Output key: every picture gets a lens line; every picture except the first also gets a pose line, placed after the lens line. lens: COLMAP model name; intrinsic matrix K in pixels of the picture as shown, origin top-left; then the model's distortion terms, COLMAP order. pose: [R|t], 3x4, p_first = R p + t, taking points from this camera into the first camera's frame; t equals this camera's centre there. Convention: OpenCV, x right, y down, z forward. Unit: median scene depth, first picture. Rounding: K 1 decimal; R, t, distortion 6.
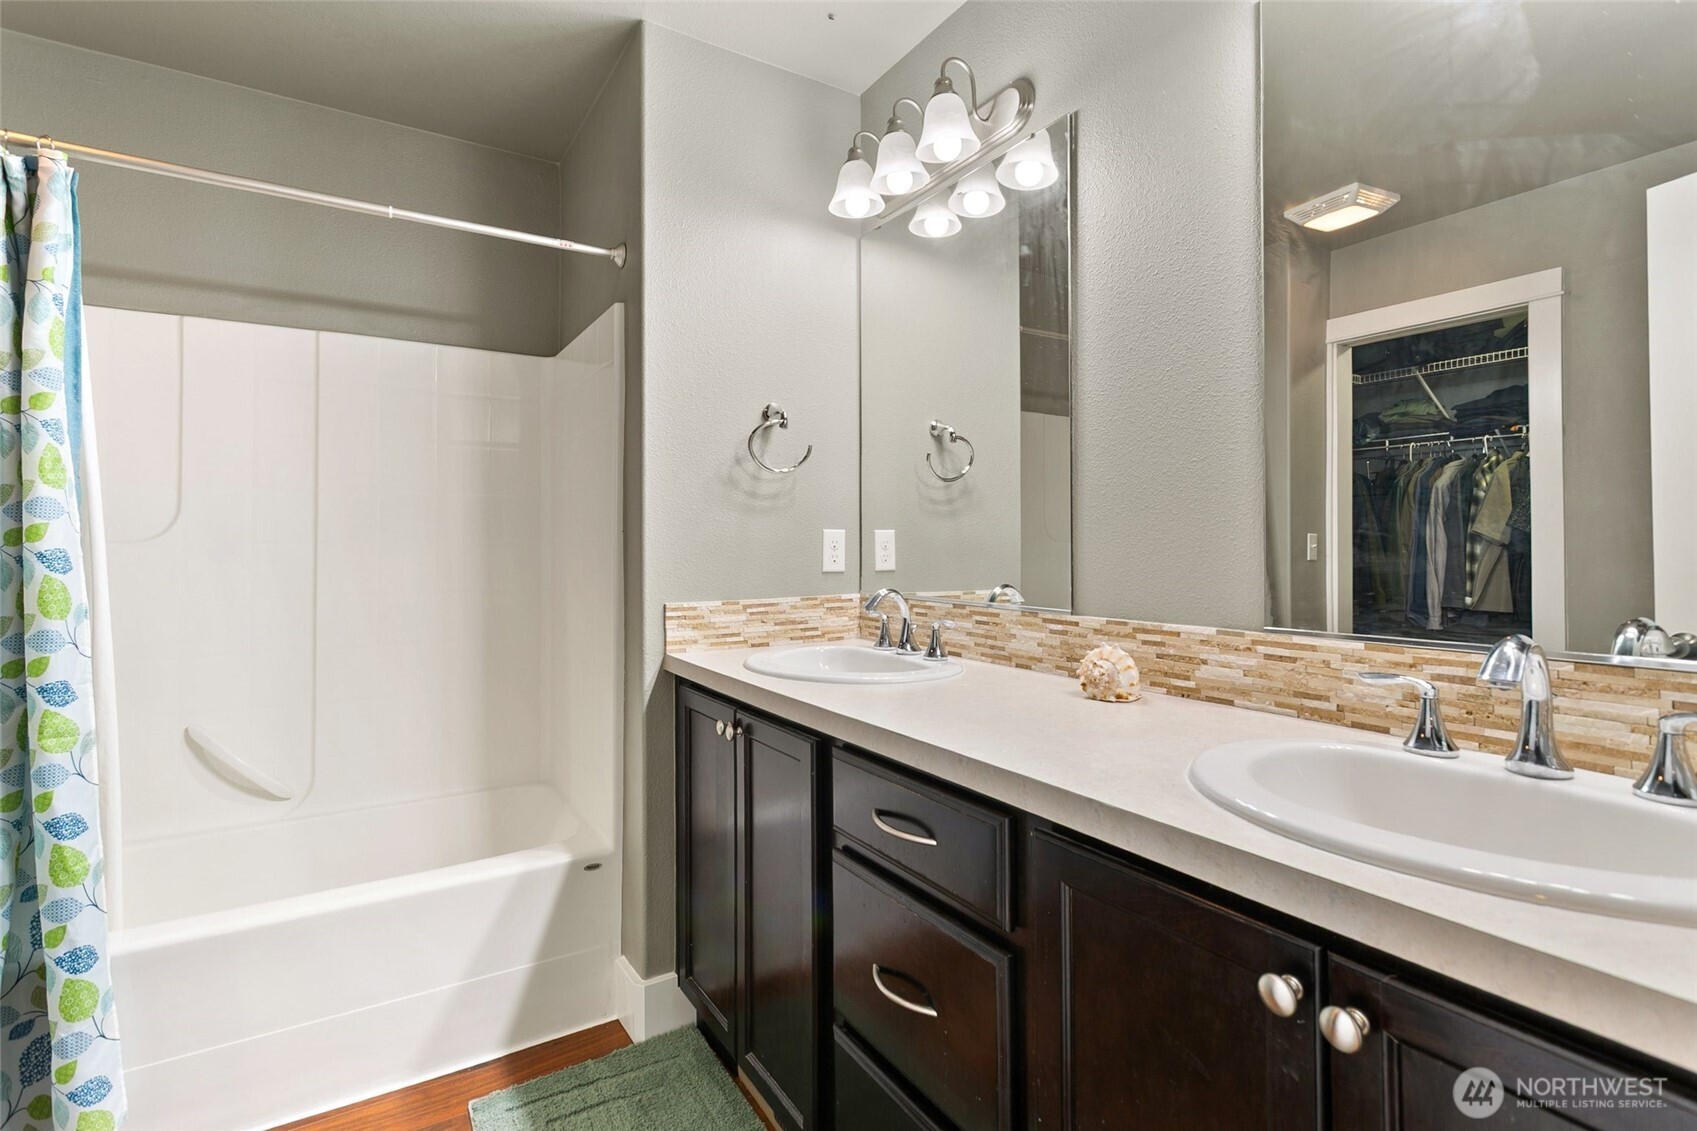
lens RADIAL K [[807.5, 0, 838.3], [0, 807.5, 536.6], [0, 0, 1]] dist [-0.002197, 0.000962]
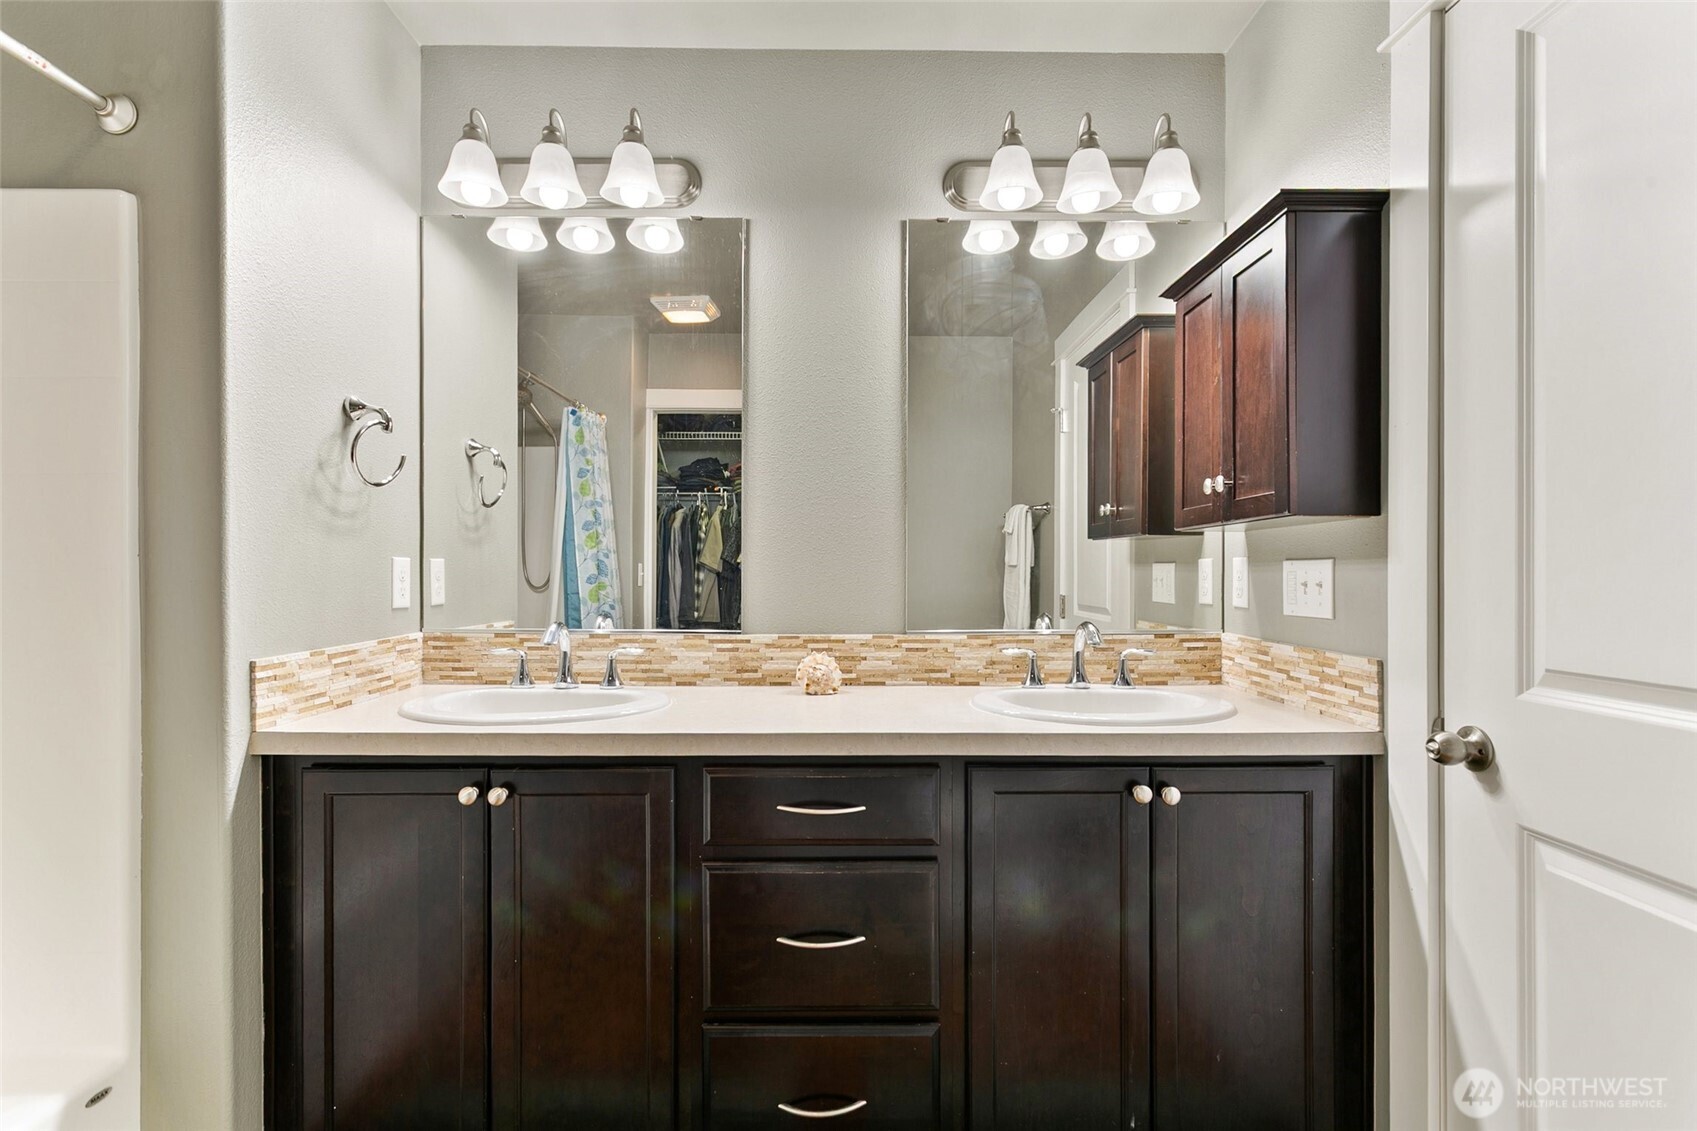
lens RADIAL K [[807.5, 0, 852.6], [0, 807.5, 572.6], [0, 0, 1]] dist [-0.002197, 0.000962]
pose [[0.513314, 0.000987, 0.858200, -0.549978], [-0.013070, 0.999892, 0.006668, -0.005032], [-0.858101, -0.014640, 0.513272, 0.193341]]
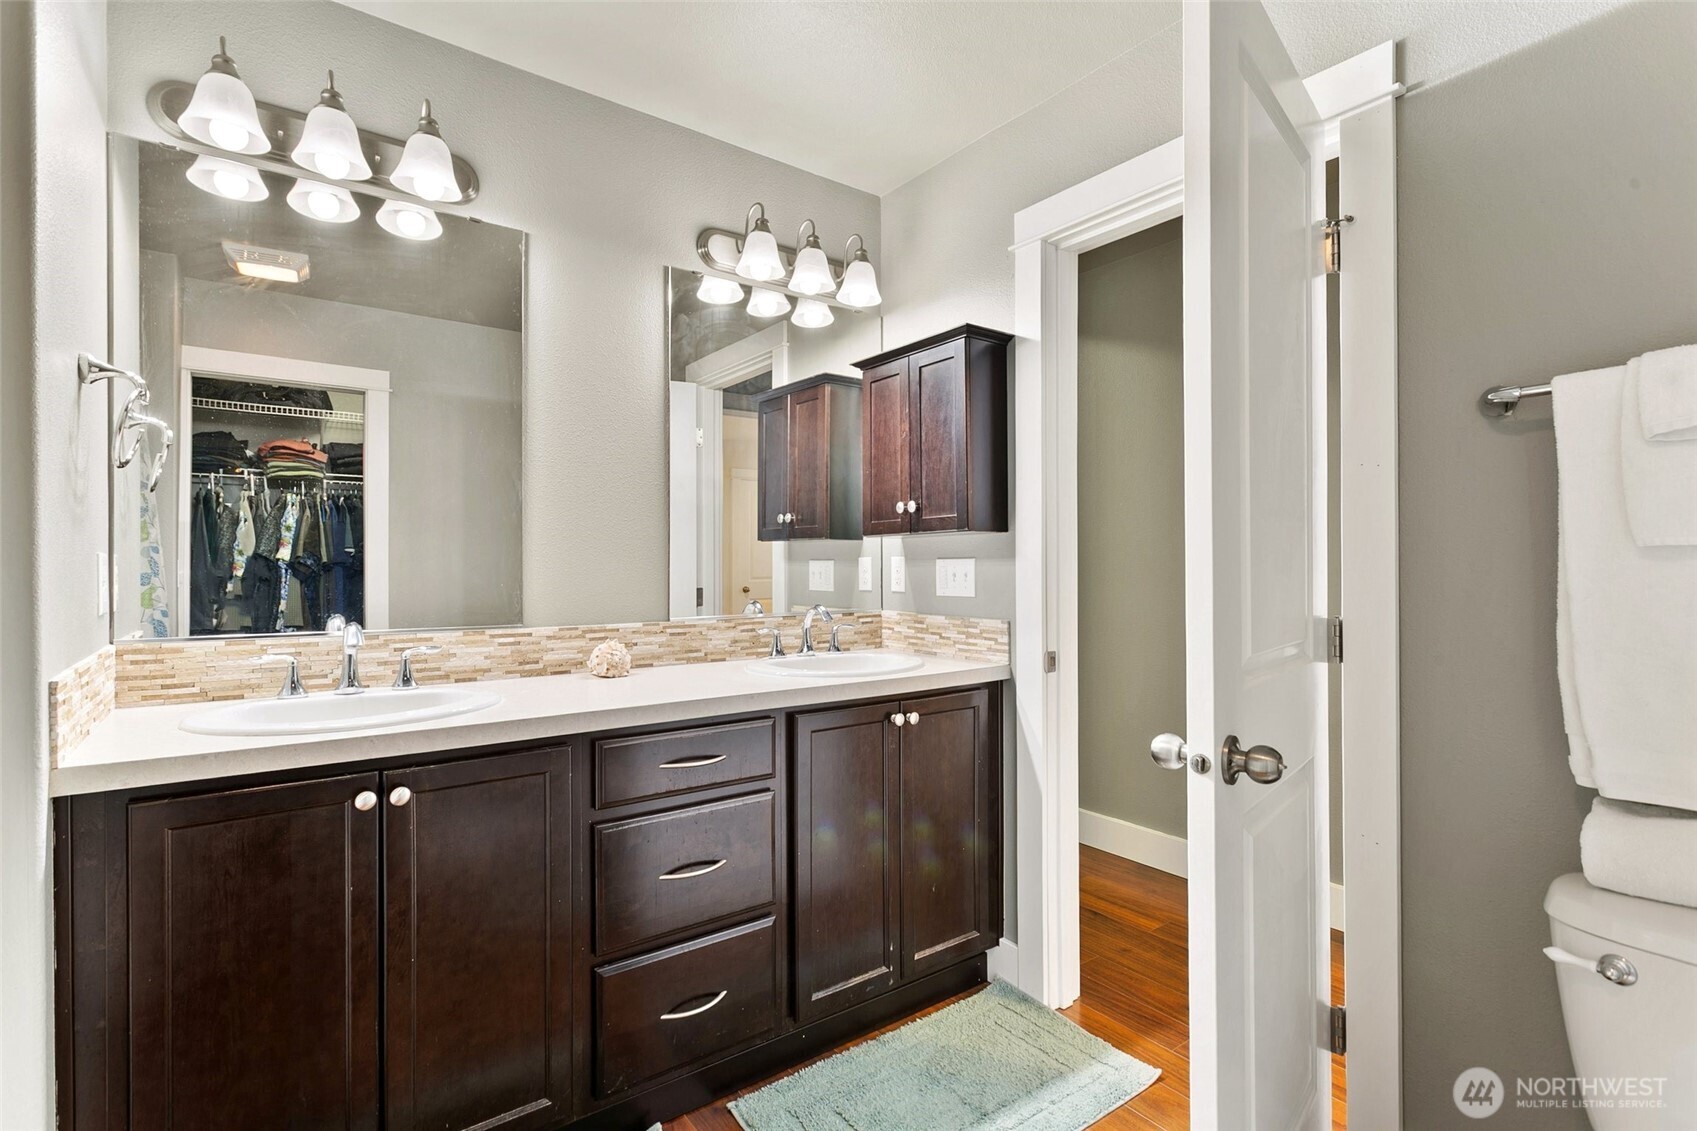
lens RADIAL K [[807.5, 0, 836.6], [0, 807.5, 564.3], [0, 0, 1]] dist [-0.002197, 0.000962]
pose [[-0.087222, 0.005930, 0.996171, -0.839596], [-0.009349, 0.999933, -0.006771, 0.000196], [-0.996145, -0.009904, -0.087161, 0.510766]]
